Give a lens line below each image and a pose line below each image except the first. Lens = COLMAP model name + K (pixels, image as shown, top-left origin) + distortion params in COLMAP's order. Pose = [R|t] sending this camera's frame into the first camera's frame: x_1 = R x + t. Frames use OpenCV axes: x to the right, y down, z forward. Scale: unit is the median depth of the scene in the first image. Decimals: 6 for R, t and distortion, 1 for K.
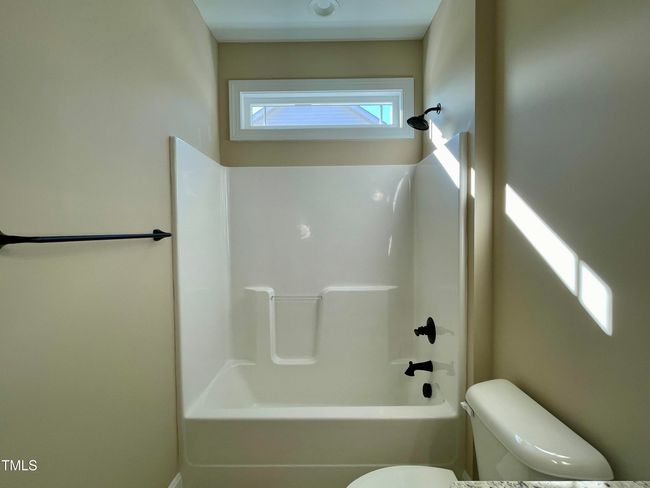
lens RADIAL K [[308.6, 0, 324.7], [0, 308.6, 242.1], [0, 0, 1]] dist [-0.001418, -0.000426]
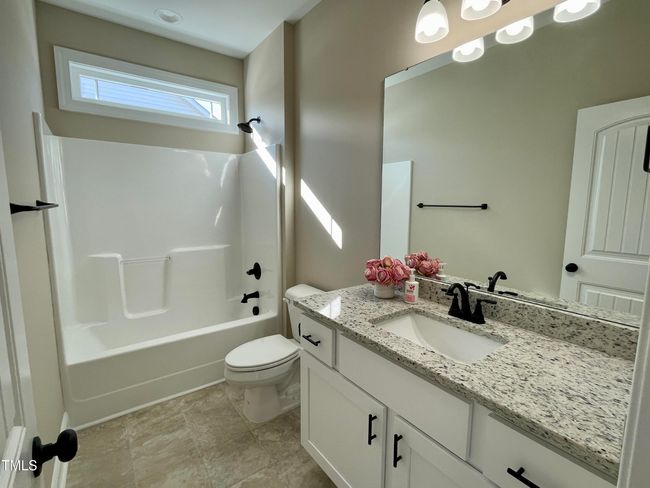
lens RADIAL K [[308.6, 0, 324.7], [0, 308.6, 242.1], [0, 0, 1]] dist [-0.001418, -0.000426]
pose [[0.797424, -0.059788, 0.600450, -0.257617], [0.004609, 0.995654, 0.093020, 0.007062], [-0.603402, -0.071409, 0.794234, -0.341998]]
